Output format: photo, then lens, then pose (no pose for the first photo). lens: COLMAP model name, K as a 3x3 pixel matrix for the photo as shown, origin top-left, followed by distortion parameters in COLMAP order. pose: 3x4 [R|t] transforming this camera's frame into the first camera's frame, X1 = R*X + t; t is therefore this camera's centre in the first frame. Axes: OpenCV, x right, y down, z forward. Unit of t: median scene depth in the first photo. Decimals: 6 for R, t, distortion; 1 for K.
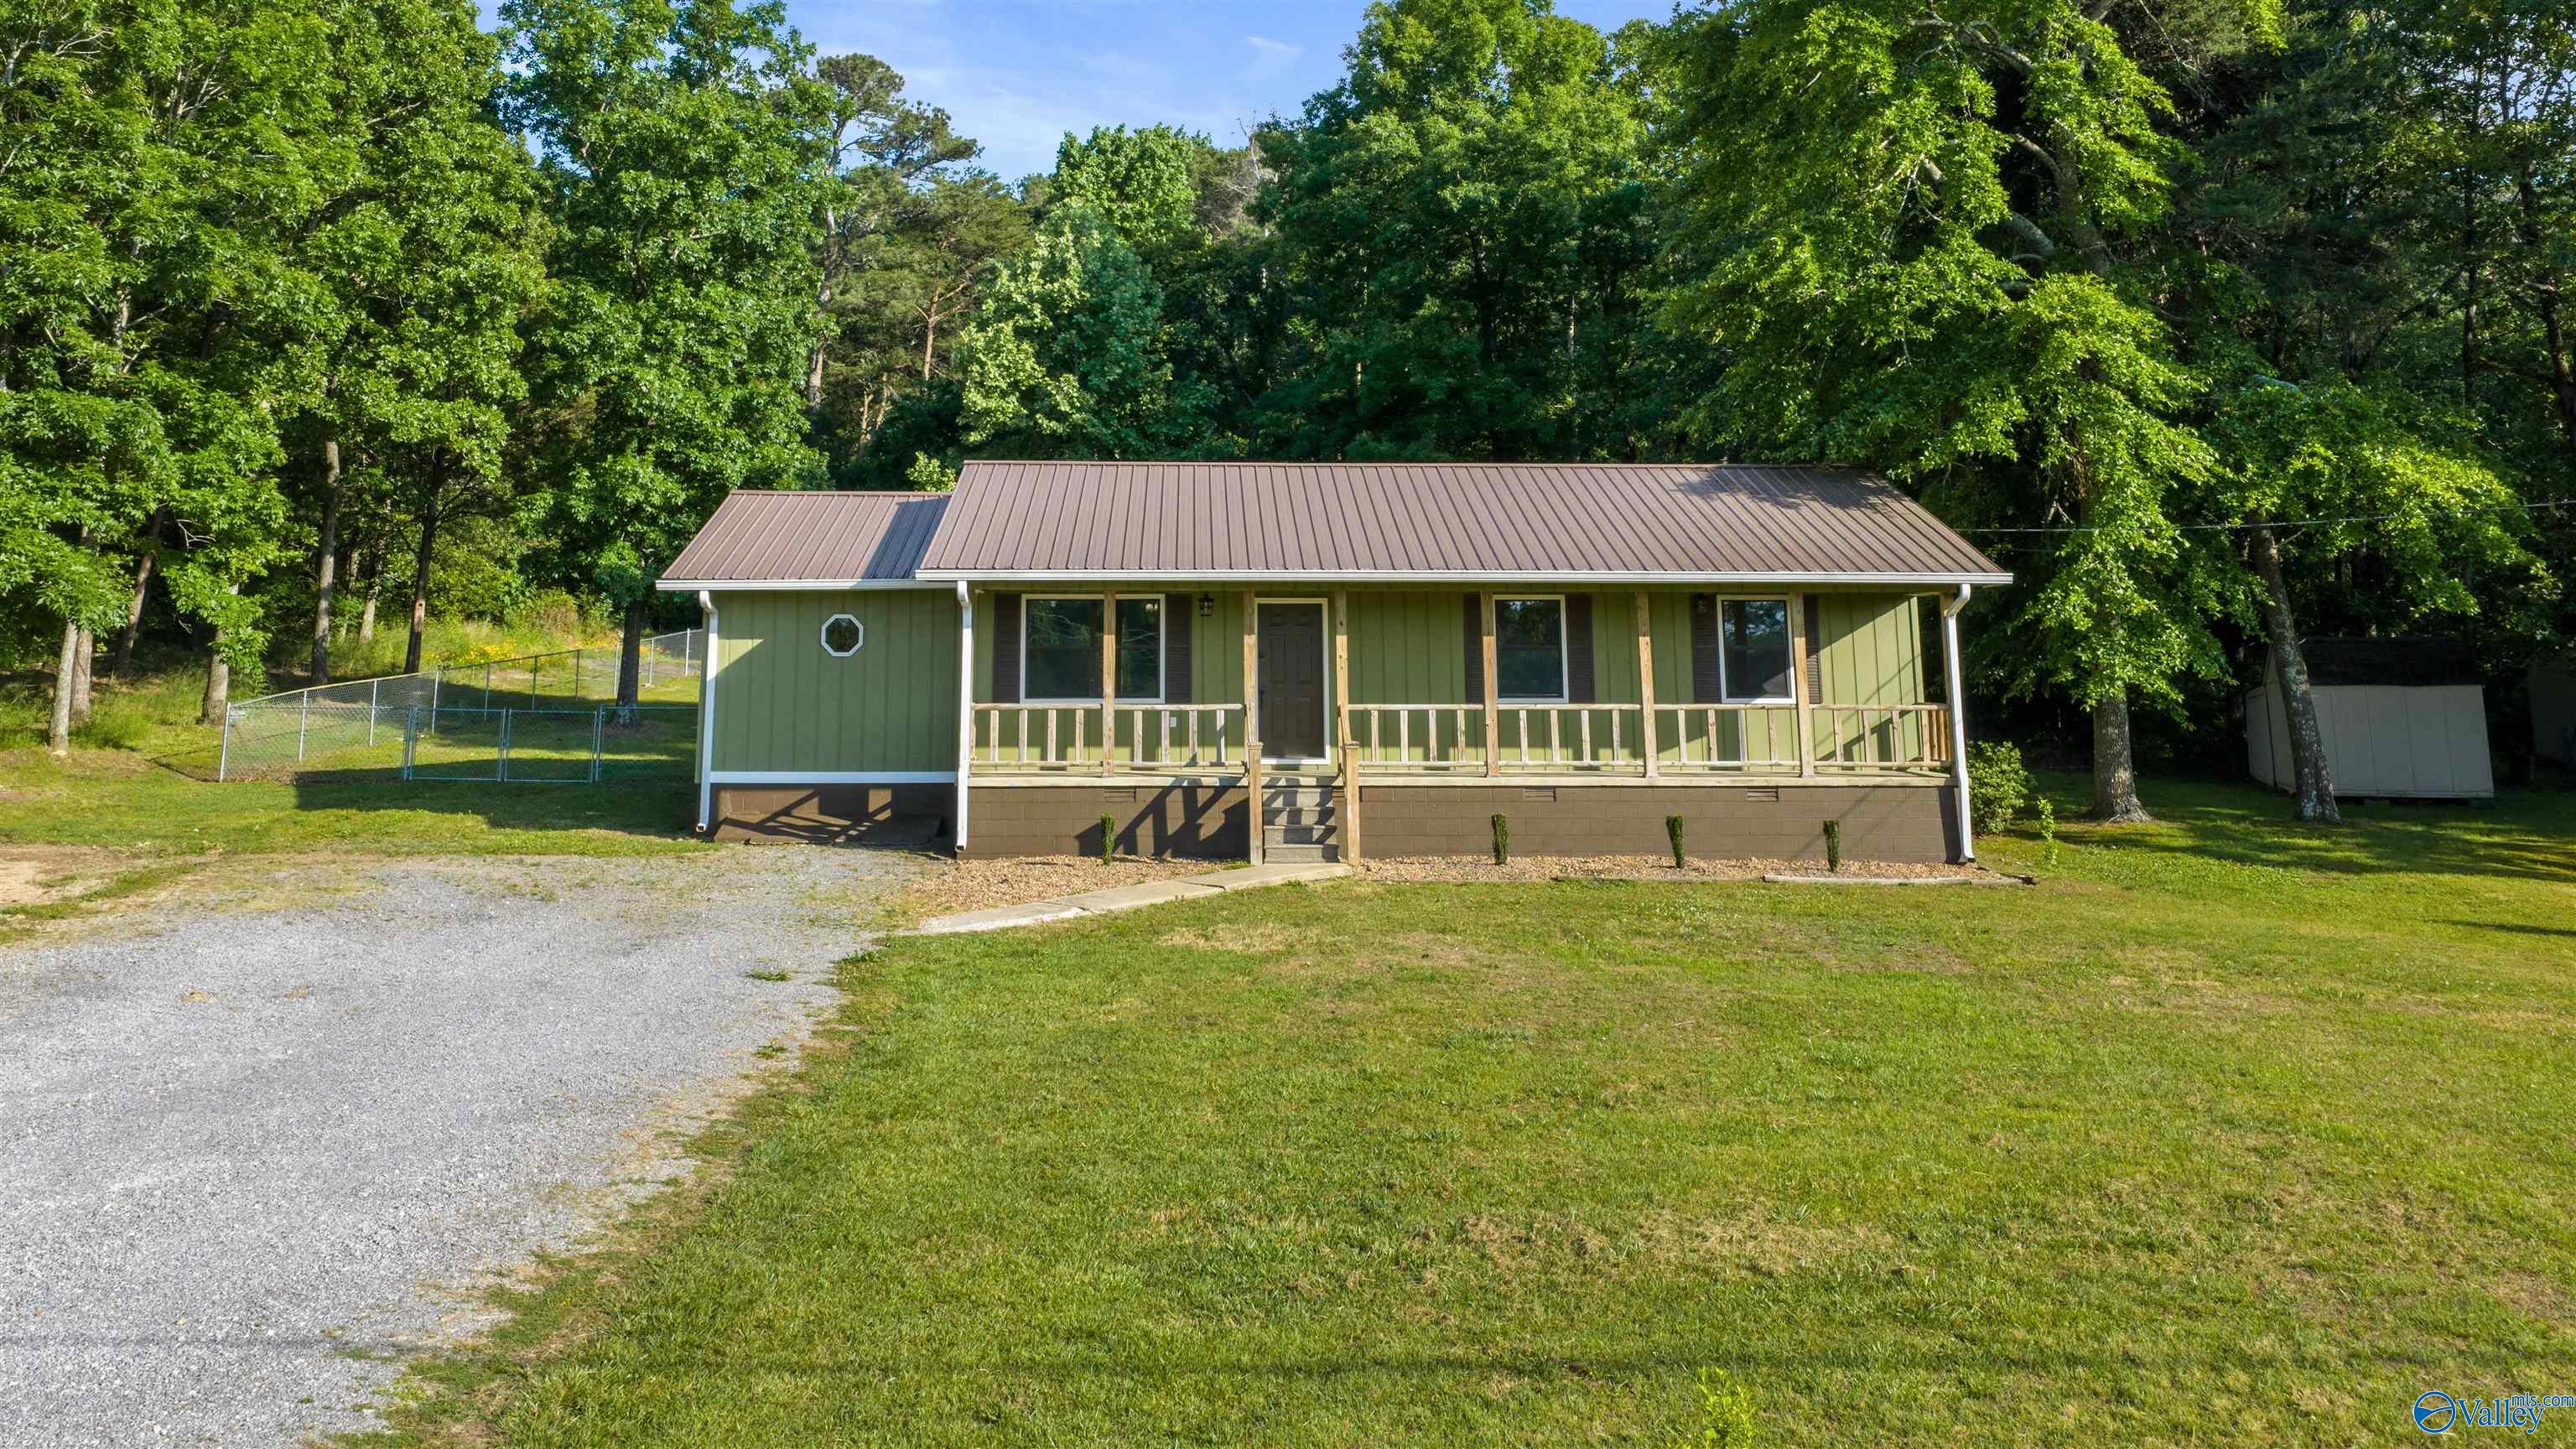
lens RADIAL K [[2437.9, 0, 1163.2], [0, 2437.9, 61.9], [0, 0, 1]] dist [0.002814, -0.008662]
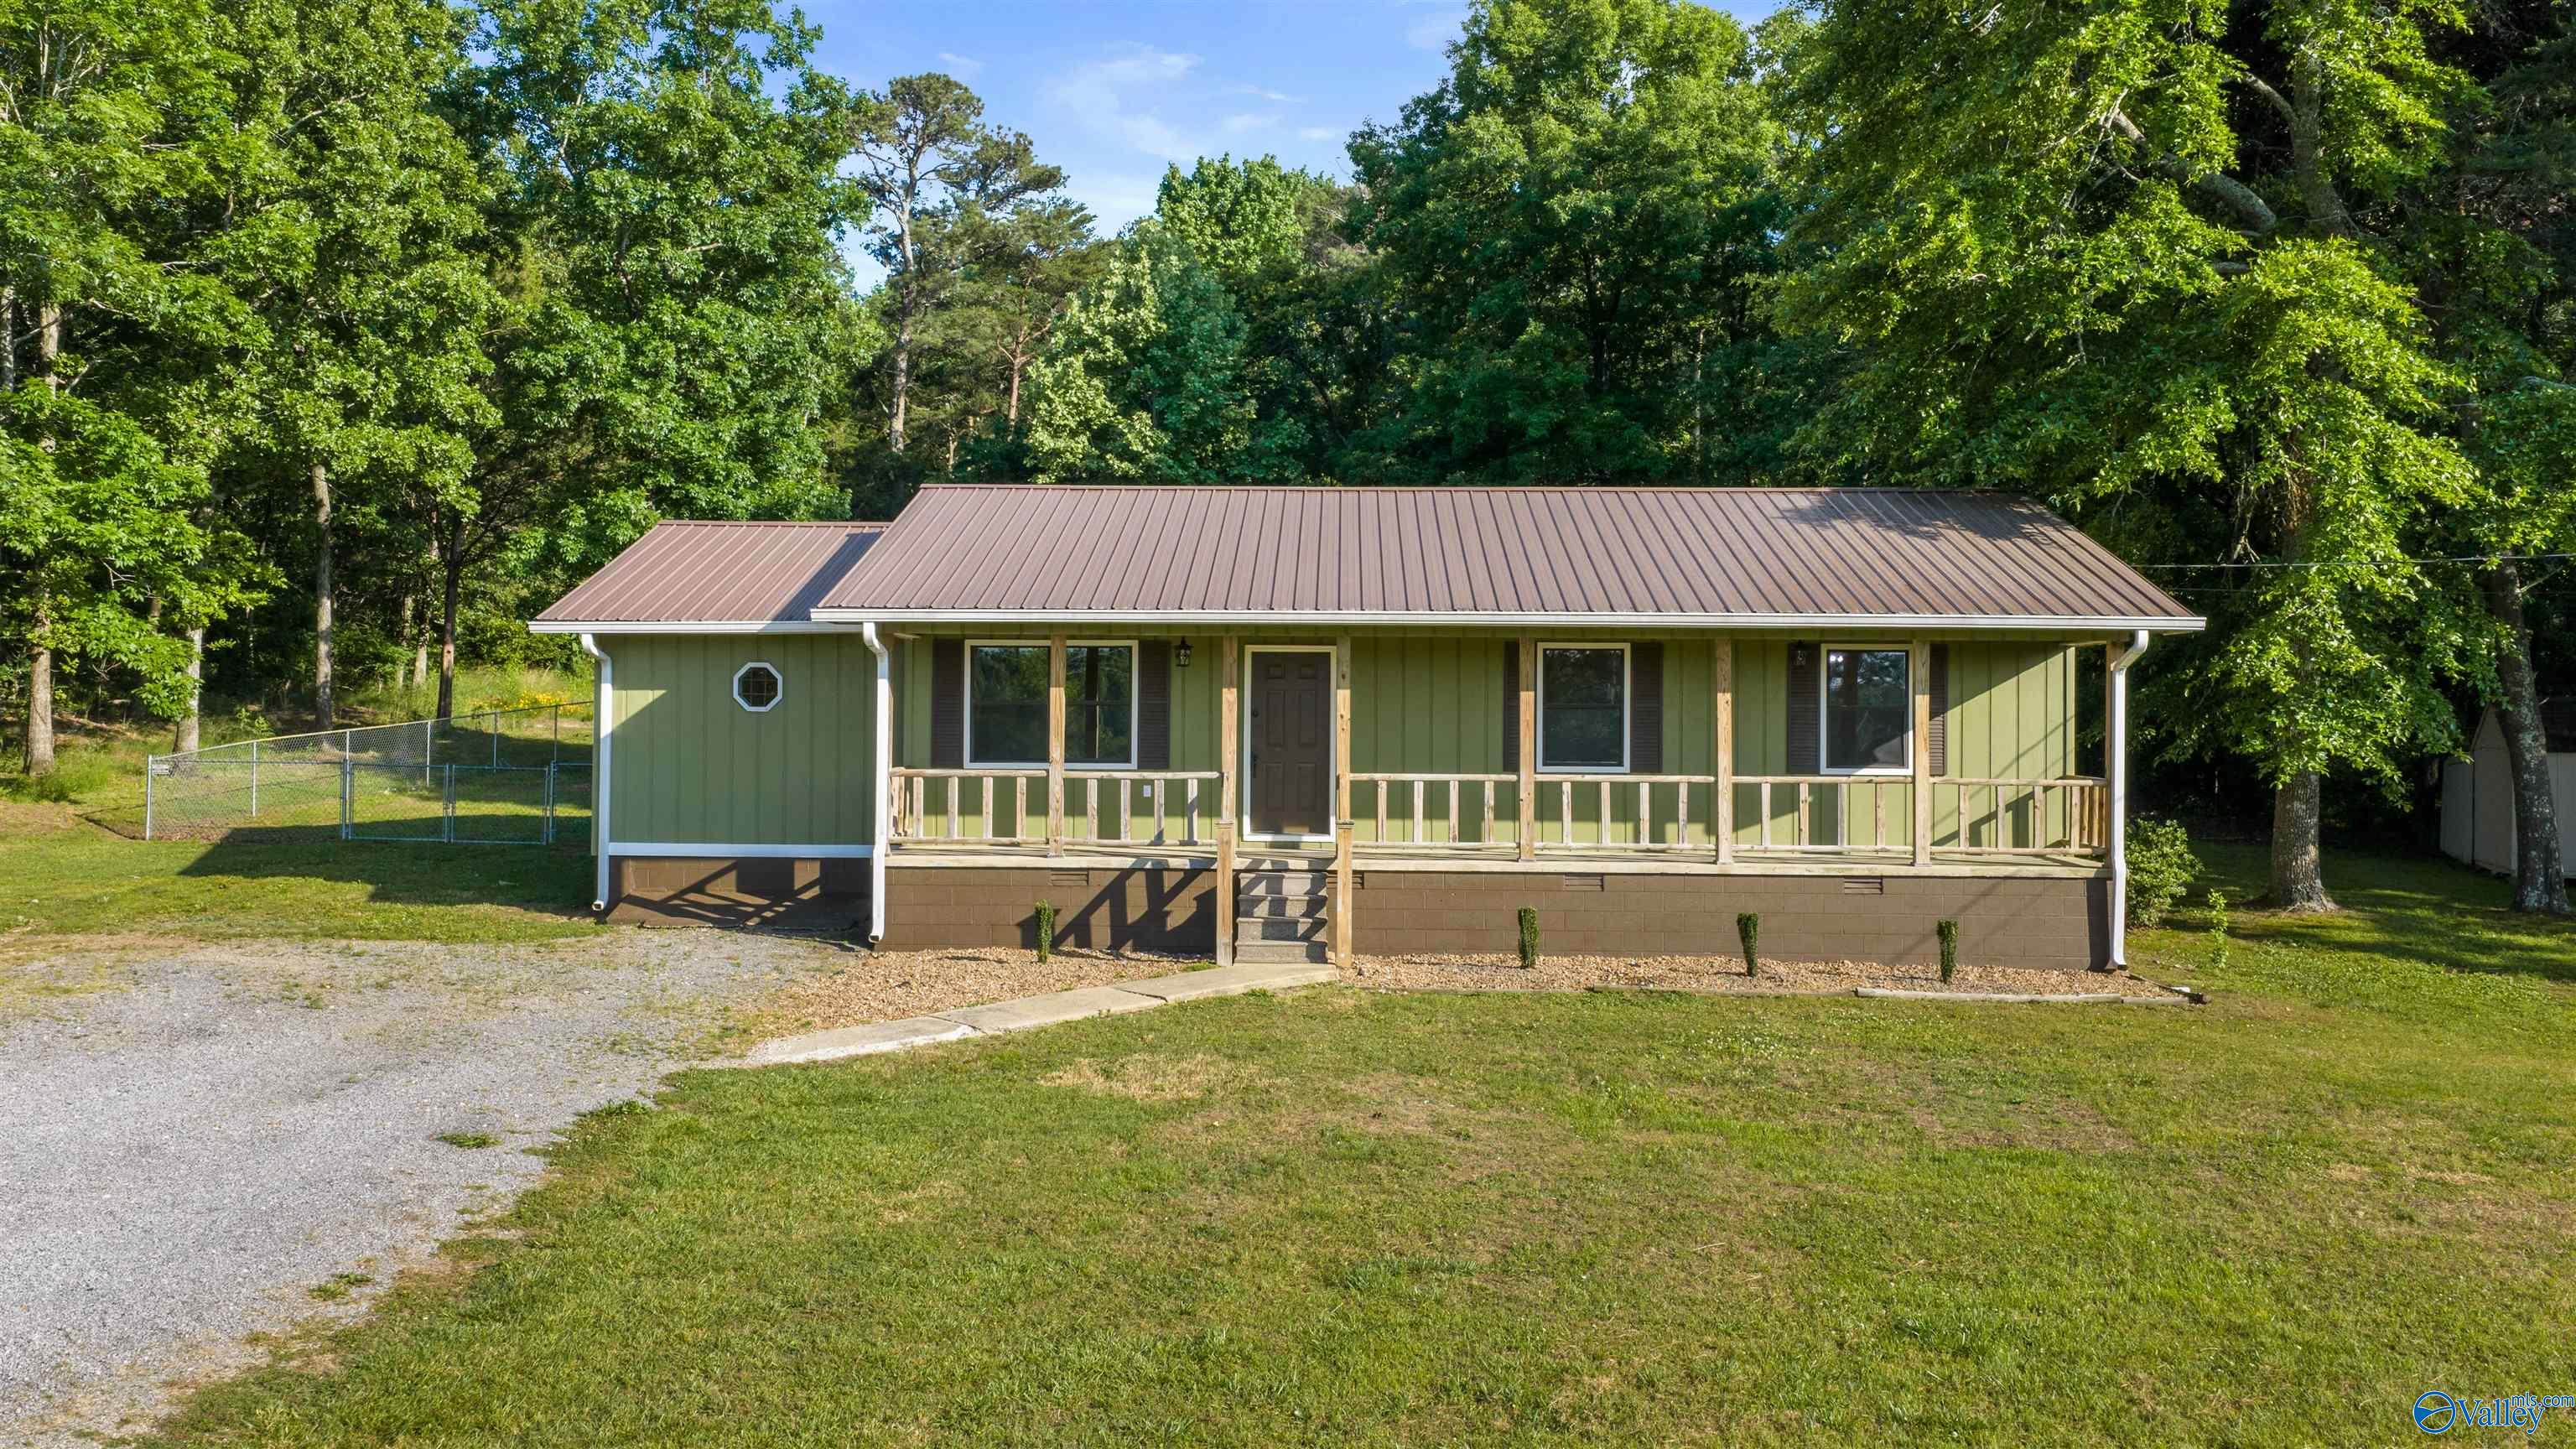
lens RADIAL K [[2321.1, 0, 1181.9], [0, 2321.1, 682.8], [0, 0, 1]] dist [-0.006551, -0.003066]
pose [[0.997951, 0.005258, -0.063763, 0.061085], [0.009431, 0.973640, 0.227897, 0.051226], [0.063281, -0.228032, 0.971595, 0.224747]]
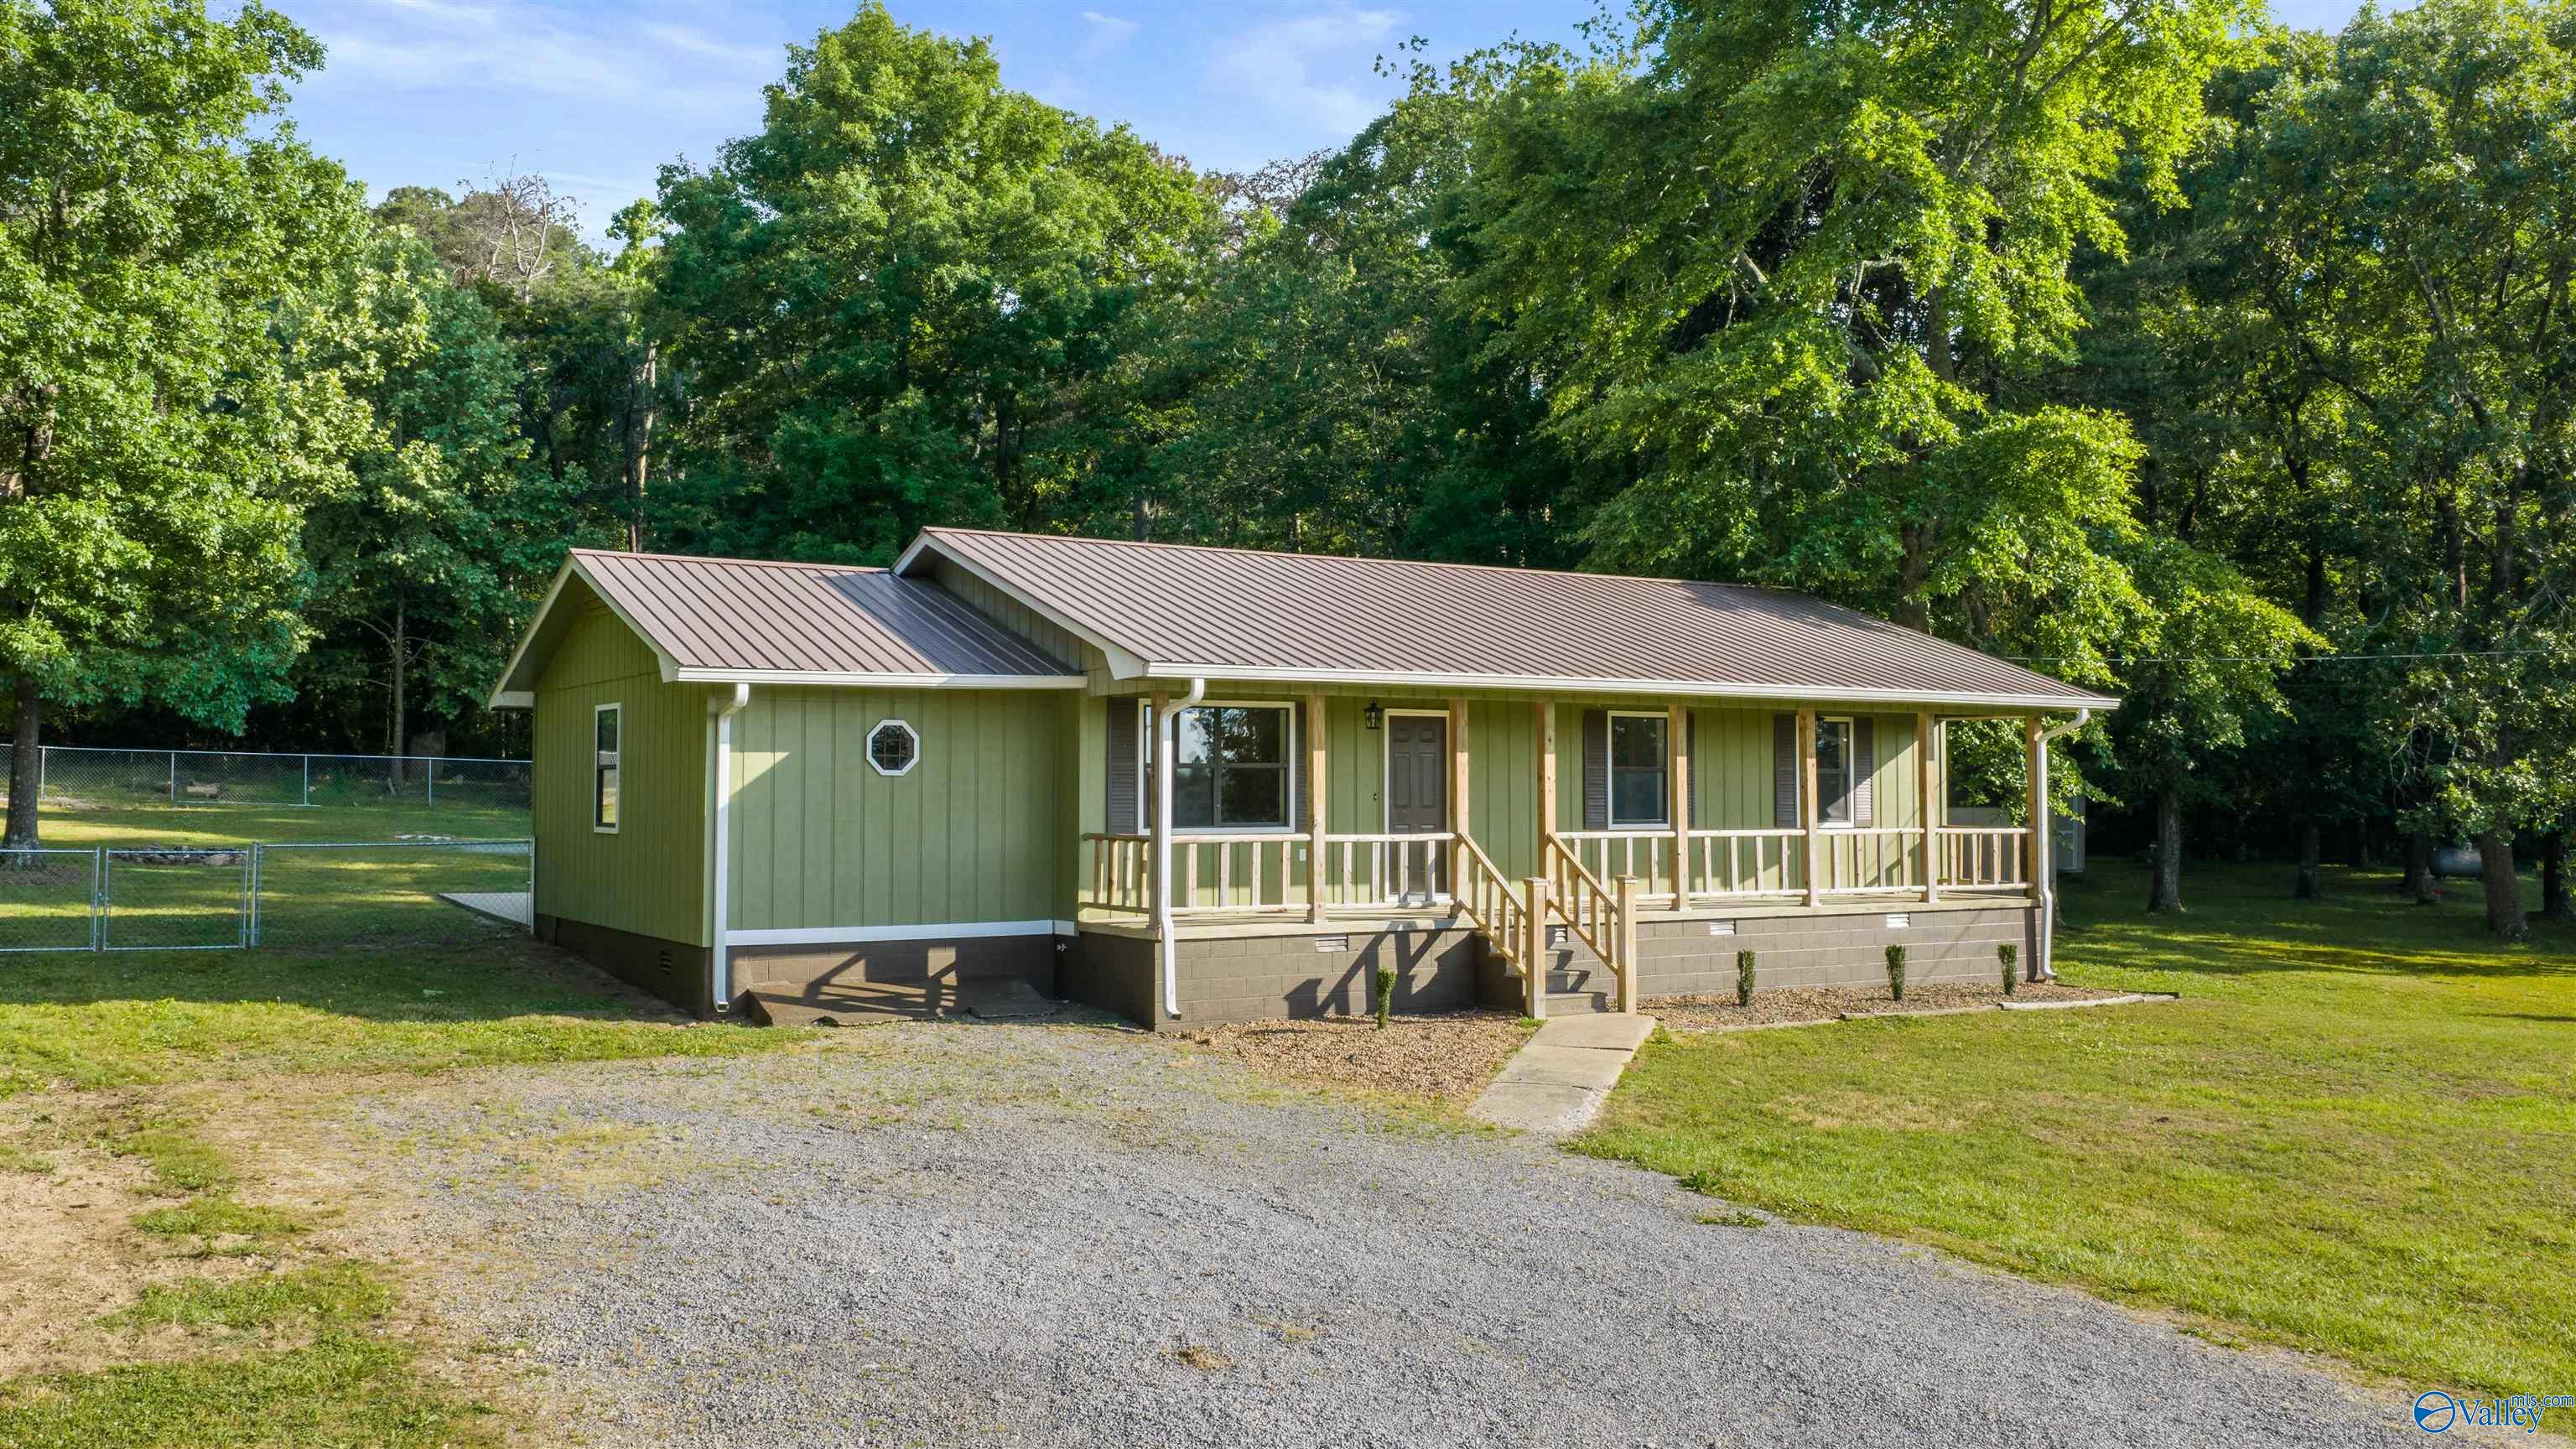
lens RADIAL K [[2345.1, 0, 1288.3], [0, 2345.1, 674.0], [0, 0, 1]] dist [0.000690, -0.004203]
pose [[0.844256, 0.028030, 0.535207, -0.391727], [-0.130351, 0.979383, 0.154328, 0.083867], [-0.519847, -0.200057, 0.830504, 0.334656]]
